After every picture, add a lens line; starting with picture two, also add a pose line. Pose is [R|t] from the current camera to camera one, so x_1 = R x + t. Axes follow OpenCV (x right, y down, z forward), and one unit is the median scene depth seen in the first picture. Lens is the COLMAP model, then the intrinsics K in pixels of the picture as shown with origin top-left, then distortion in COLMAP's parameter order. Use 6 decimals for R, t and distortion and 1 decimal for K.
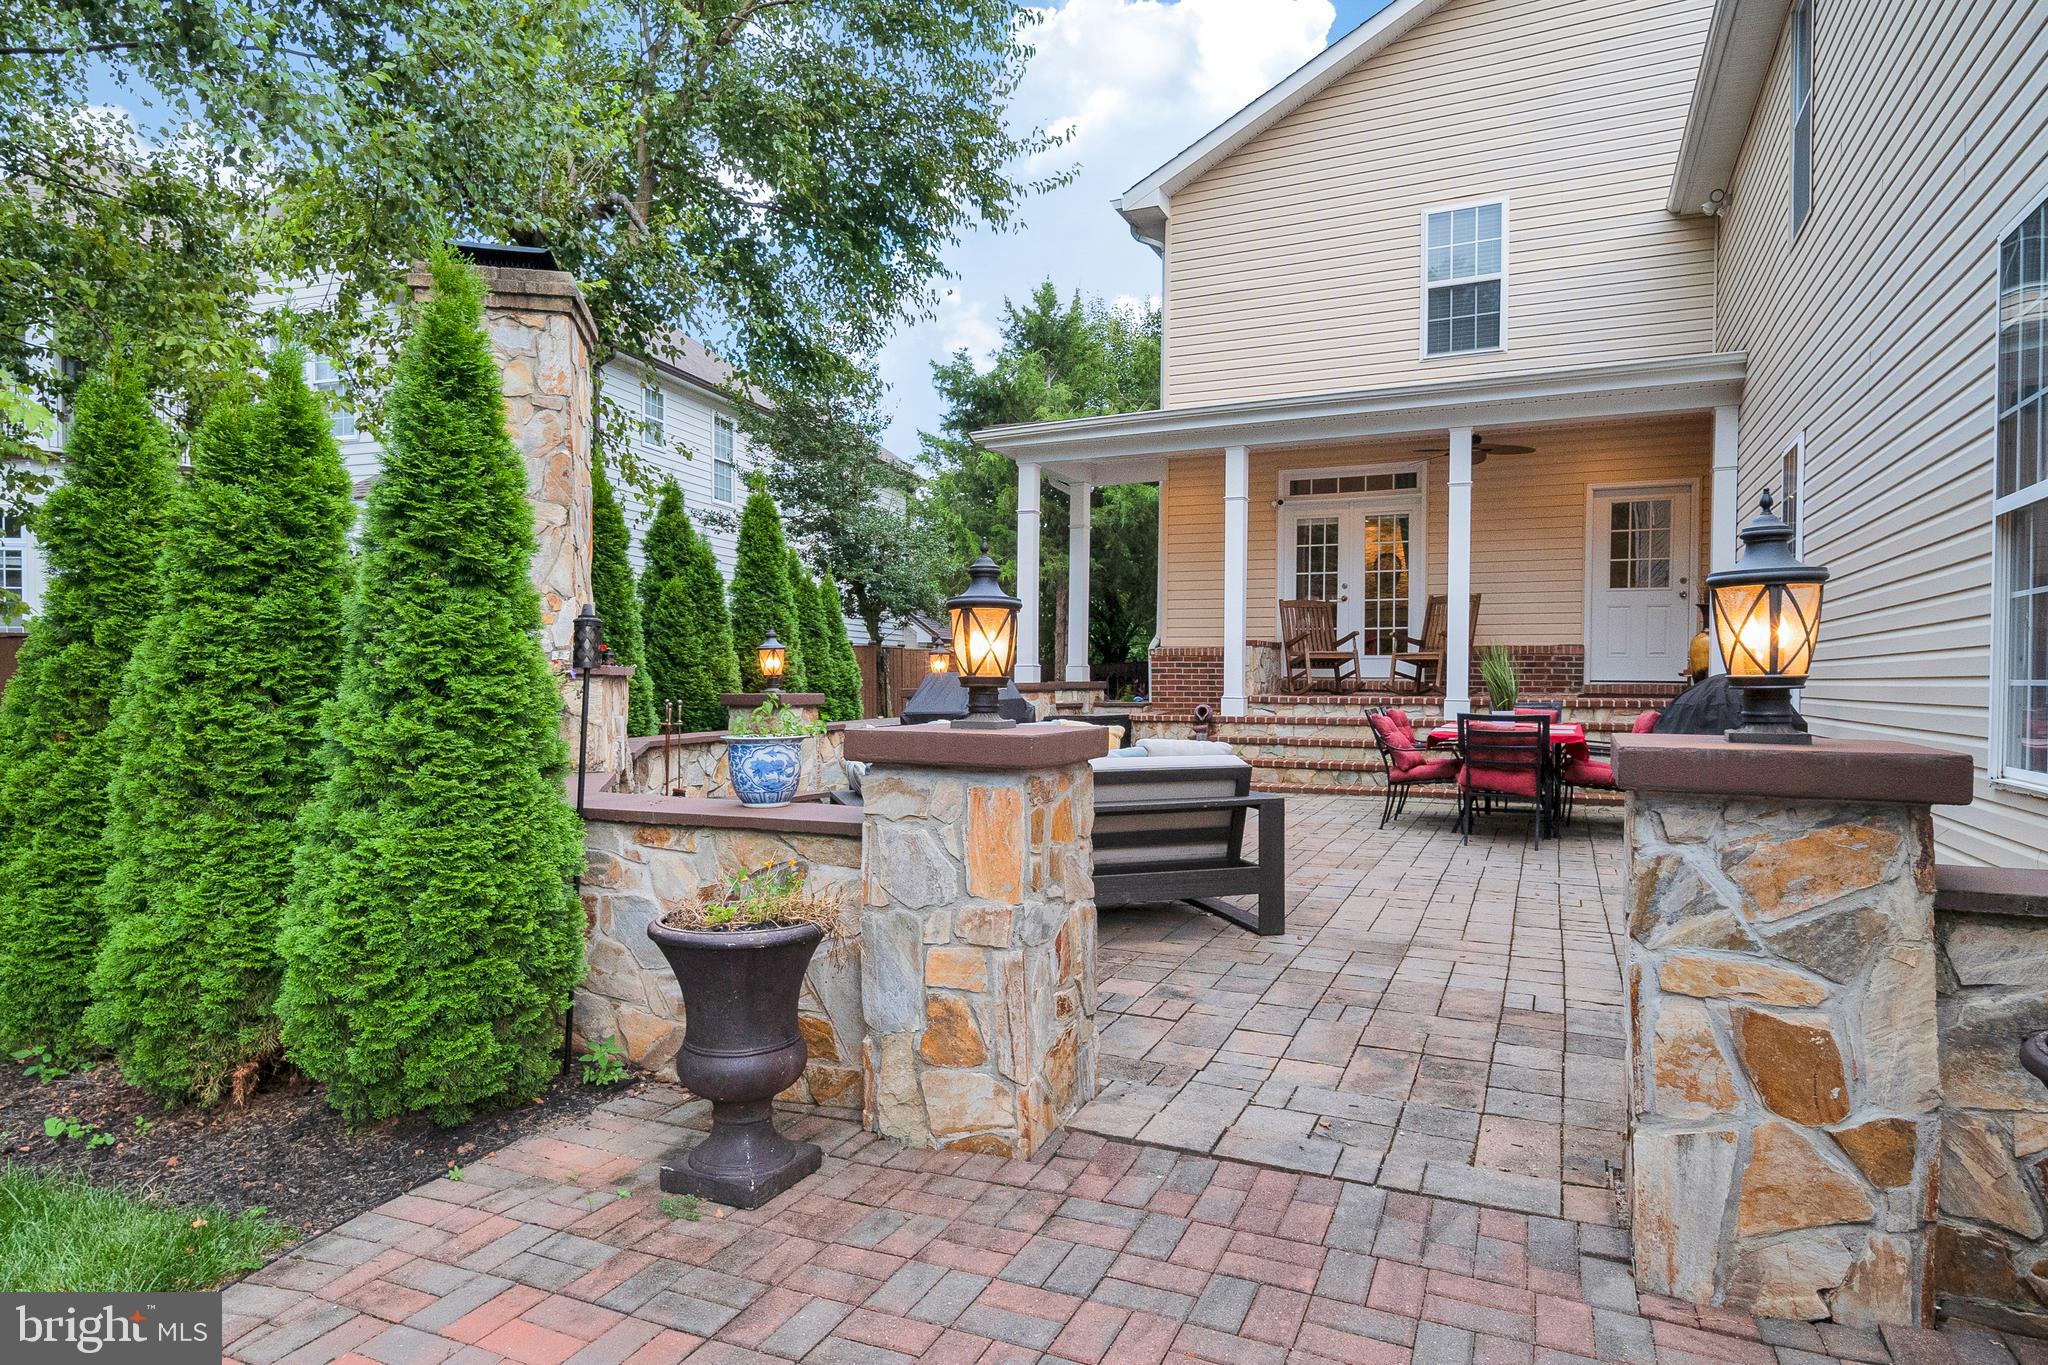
lens RADIAL K [[1124.0, 0, 1025.0], [0, 1124.0, 701.2], [0, 0, 1]] dist [-0.001007, -0.000398]
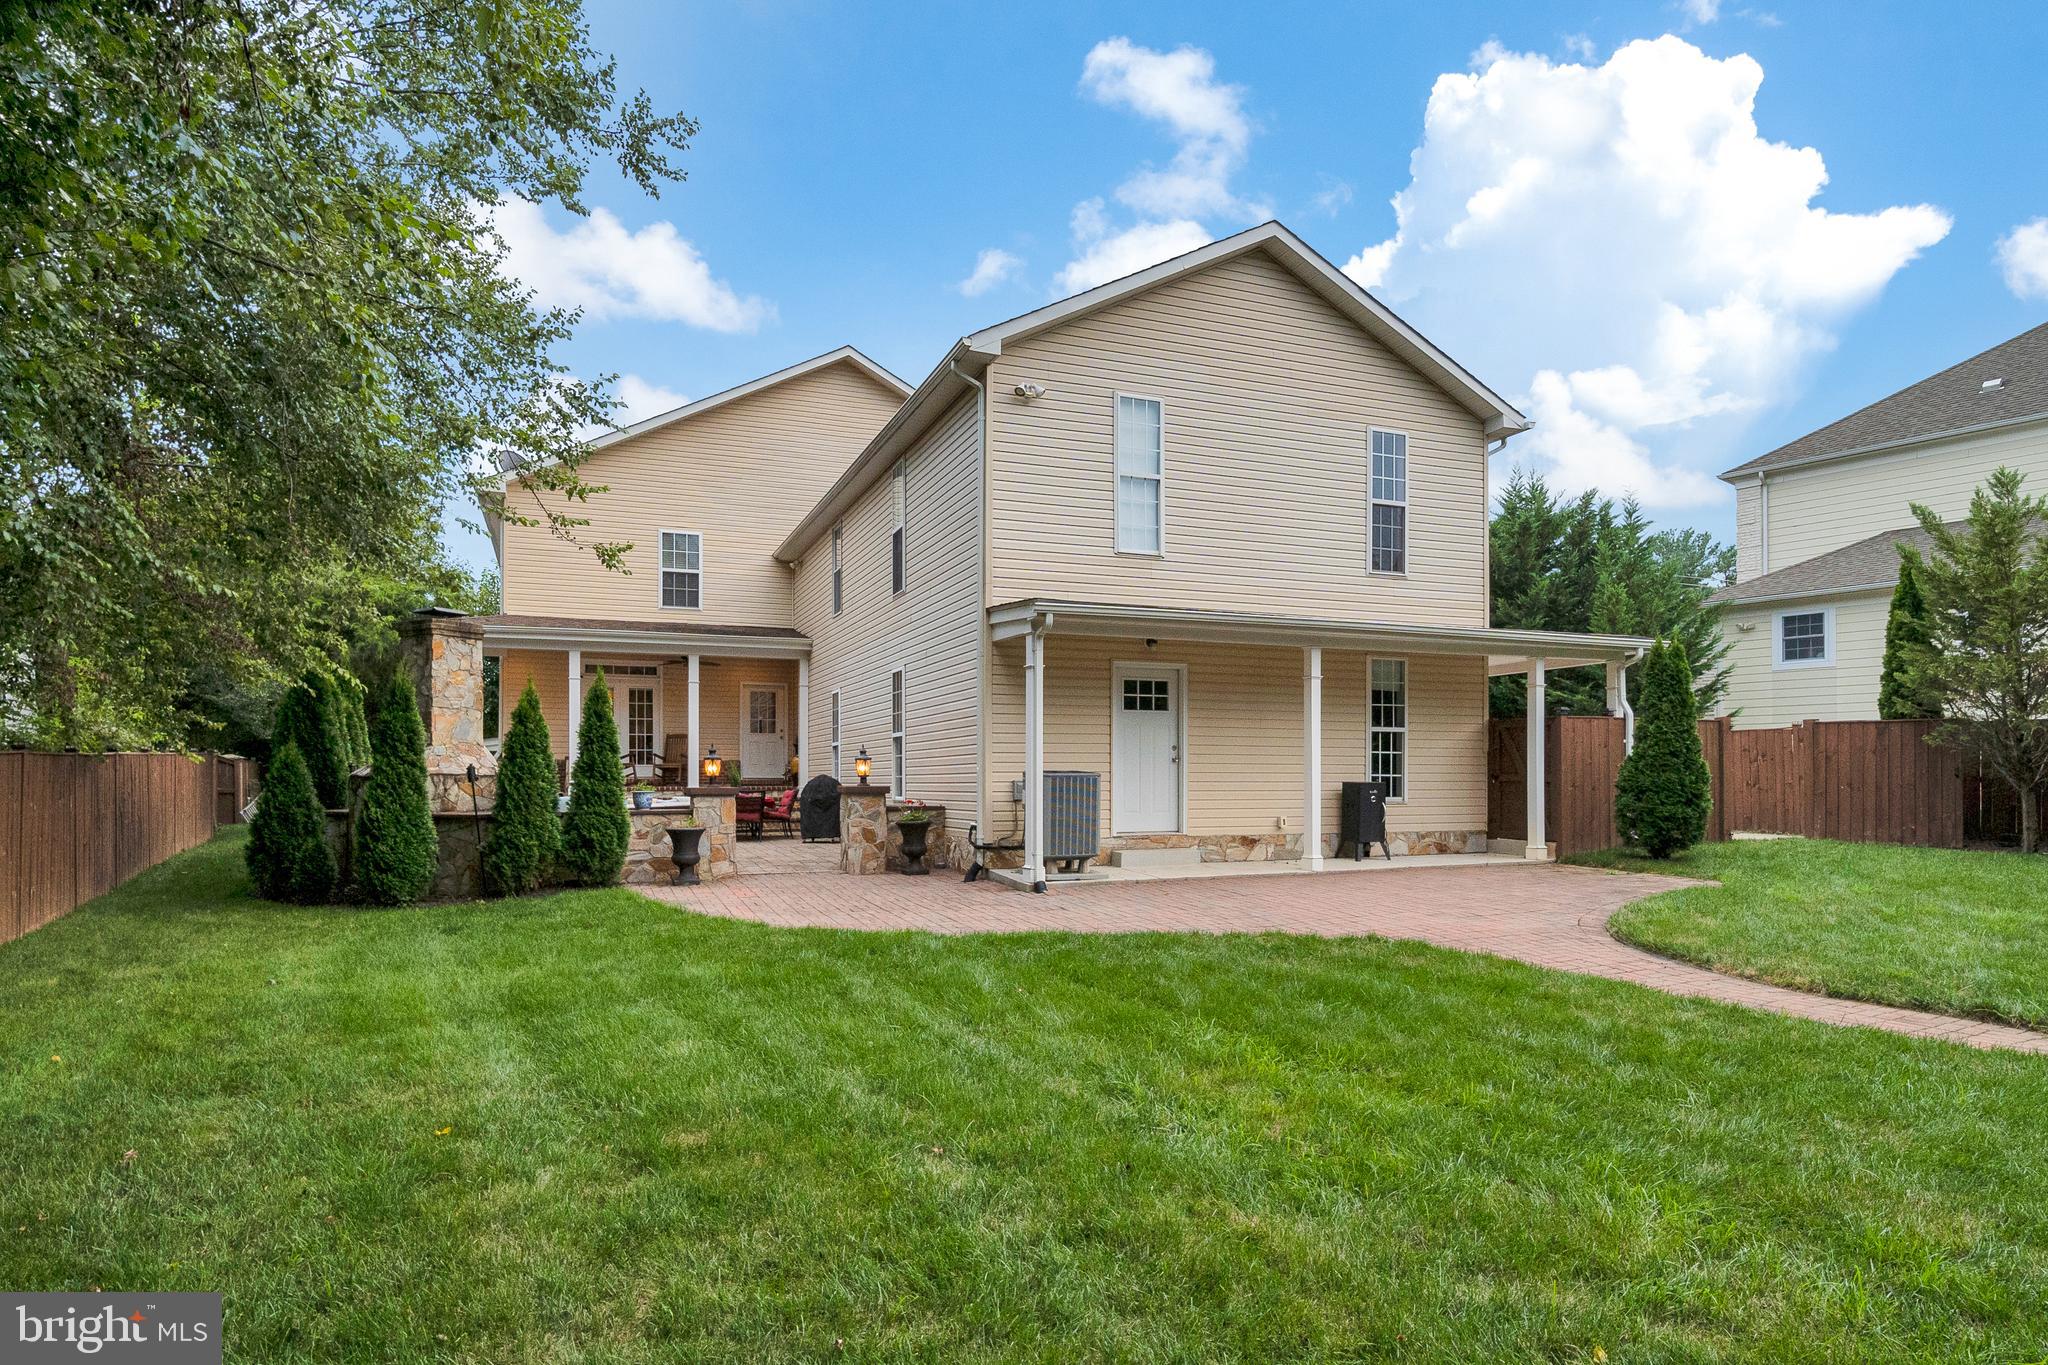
lens RADIAL K [[1137.2, 0, 1018.2], [0, 1137.2, 773.3], [0, 0, 1]] dist [-0.000399, -0.000099]
pose [[0.683639, -0.000058, 0.729820, -0.687023], [0.018873, 0.999667, -0.017598, 0.019436], [-0.729576, 0.025805, 0.683412, -0.804306]]
